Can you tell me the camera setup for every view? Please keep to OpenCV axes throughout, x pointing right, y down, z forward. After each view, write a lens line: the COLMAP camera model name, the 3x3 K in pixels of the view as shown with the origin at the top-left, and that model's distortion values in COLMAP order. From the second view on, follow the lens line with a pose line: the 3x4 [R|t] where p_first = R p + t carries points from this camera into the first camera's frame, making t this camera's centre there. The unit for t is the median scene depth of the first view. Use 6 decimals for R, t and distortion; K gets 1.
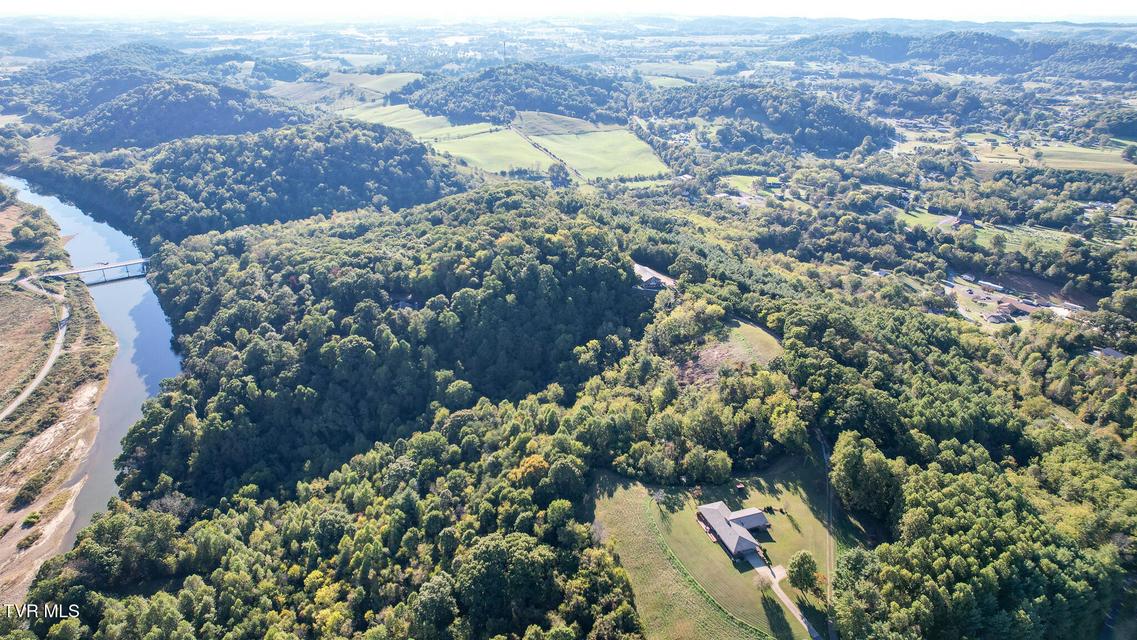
lens RADIAL K [[724.1, 0, 568.5], [0, 724.1, 320.0], [0, 0, 1]] dist [-0.073514, 0.066569]
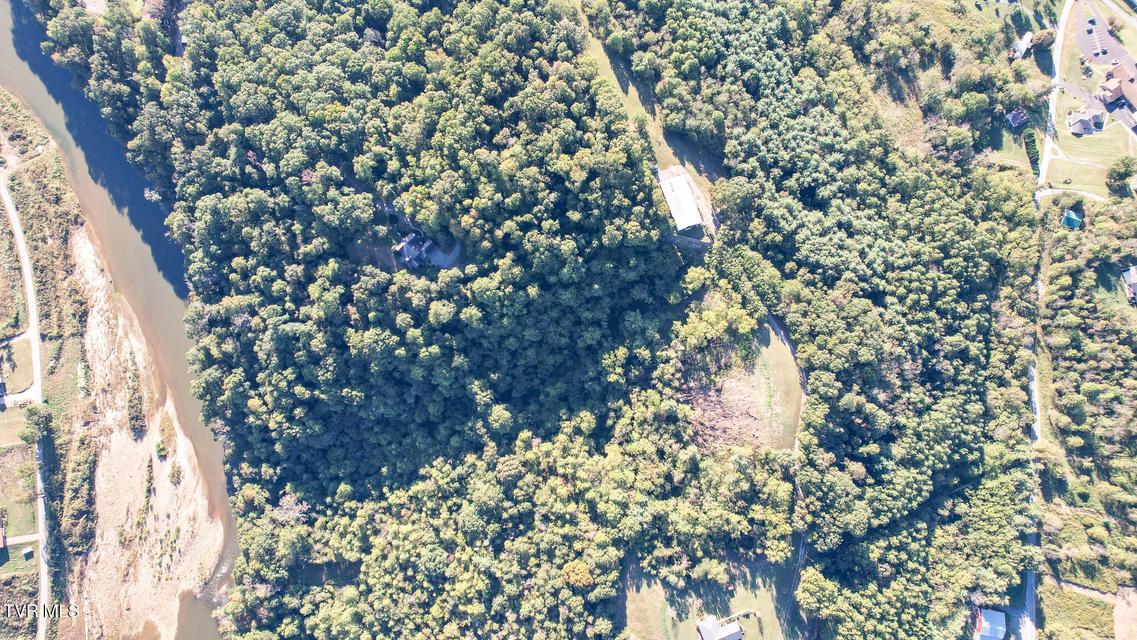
lens RADIAL K [[724.1, 0, 568.5], [0, 724.1, 320.0], [0, 0, 1]] dist [-0.073514, 0.066569]
pose [[0.999070, -0.042777, 0.005402, -0.038254], [0.016671, 0.498805, 0.866554, -0.763591], [-0.039763, -0.865658, 0.499054, 0.472400]]
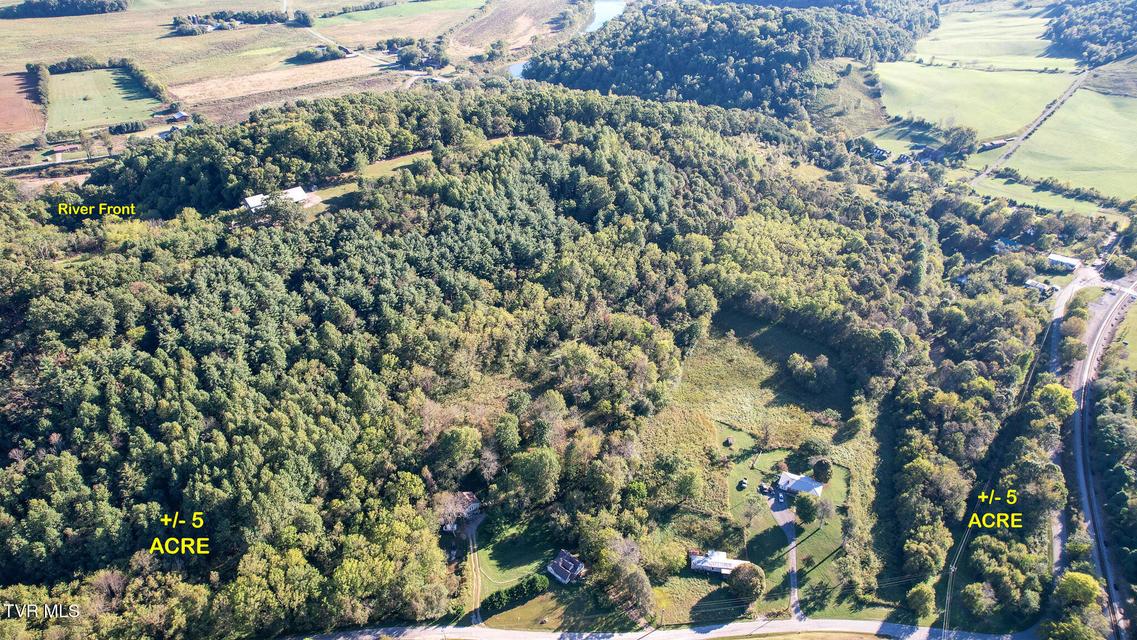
lens RADIAL K [[724.1, 0, 568.5], [0, 724.1, 320.0], [0, 0, 1]] dist [-0.073514, 0.066569]
pose [[0.403772, 0.485238, -0.775572, 0.936887], [-0.373946, 0.861234, 0.344152, -0.356084], [0.834945, 0.151063, 0.529195, 0.898274]]
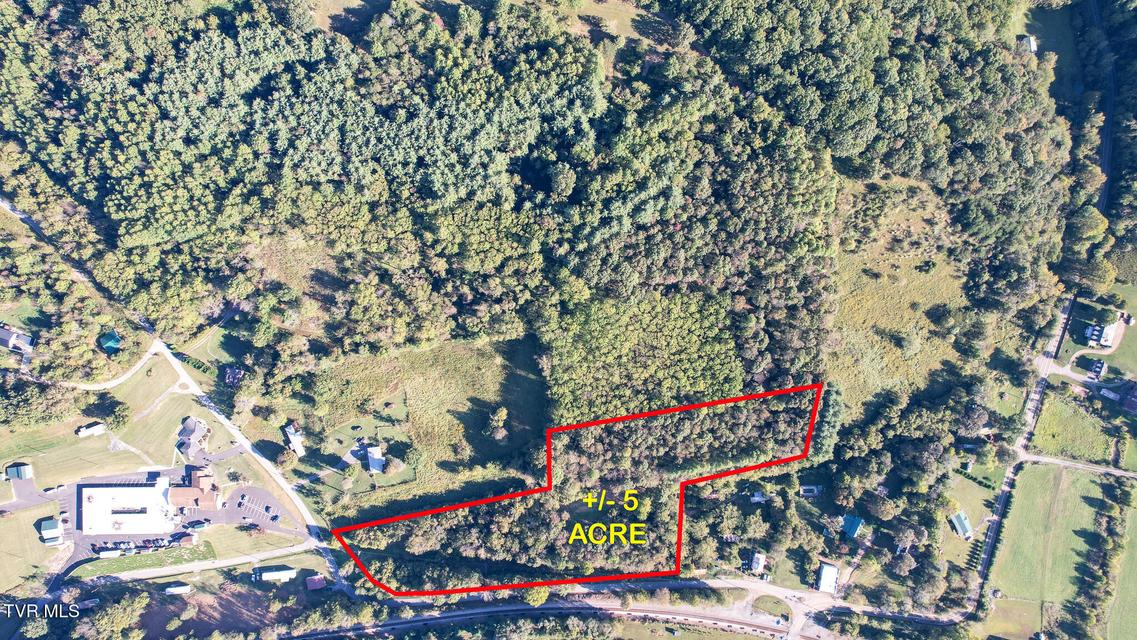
lens RADIAL K [[724.1, 0, 568.5], [0, 724.1, 320.0], [0, 0, 1]] dist [-0.073514, 0.066569]
pose [[-0.537433, 0.842974, -0.023689, 0.333899], [-0.343030, -0.192863, 0.919312, -1.047280], [0.770387, 0.502194, 0.392817, 1.132081]]
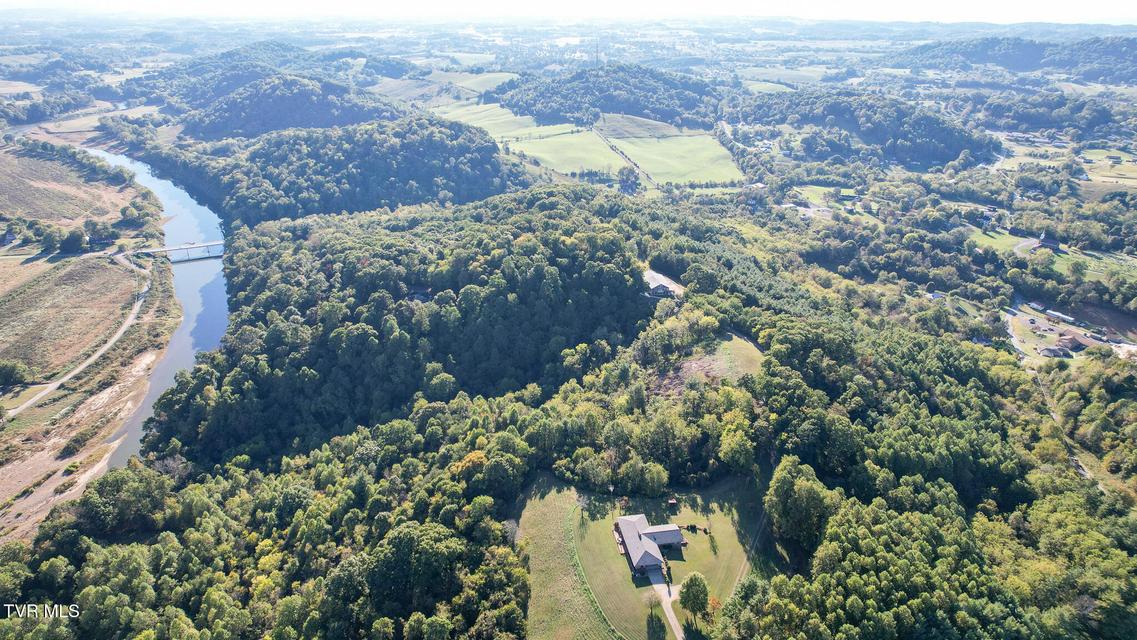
lens RADIAL K [[724.1, 0, 568.5], [0, 724.1, 320.0], [0, 0, 1]] dist [-0.073514, 0.066569]
pose [[0.987558, 0.065513, -0.142956, 0.137498], [-0.065806, 0.997829, 0.002679, -0.005661], [0.142821, 0.006762, 0.989725, 0.003553]]
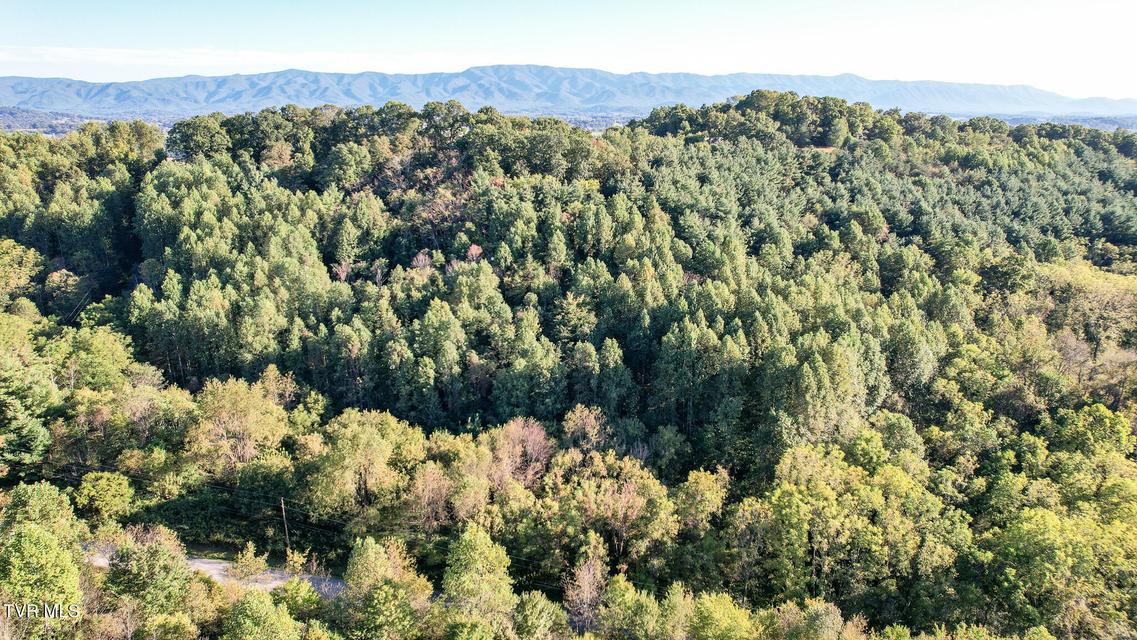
lens RADIAL K [[724.1, 0, 568.5], [0, 724.1, 320.0], [0, 0, 1]] dist [-0.073514, 0.066569]
pose [[-0.013182, 0.277047, -0.960766, 0.761954], [-0.409389, 0.875130, 0.257969, -0.041252], [0.912265, 0.396728, 0.101884, 0.891006]]
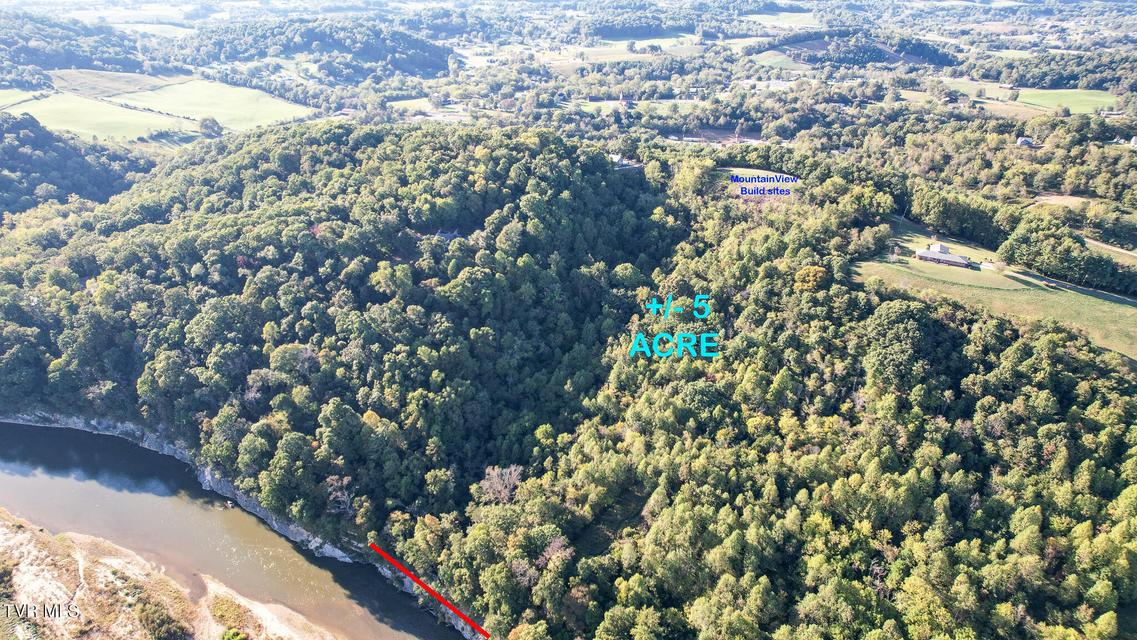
lens RADIAL K [[724.1, 0, 568.5], [0, 724.1, 320.0], [0, 0, 1]] dist [-0.073514, 0.066569]
pose [[0.703408, -0.323008, 0.633153, -0.739488], [0.278596, 0.944793, 0.172485, -0.035224], [-0.653912, 0.055066, 0.754564, 0.214882]]
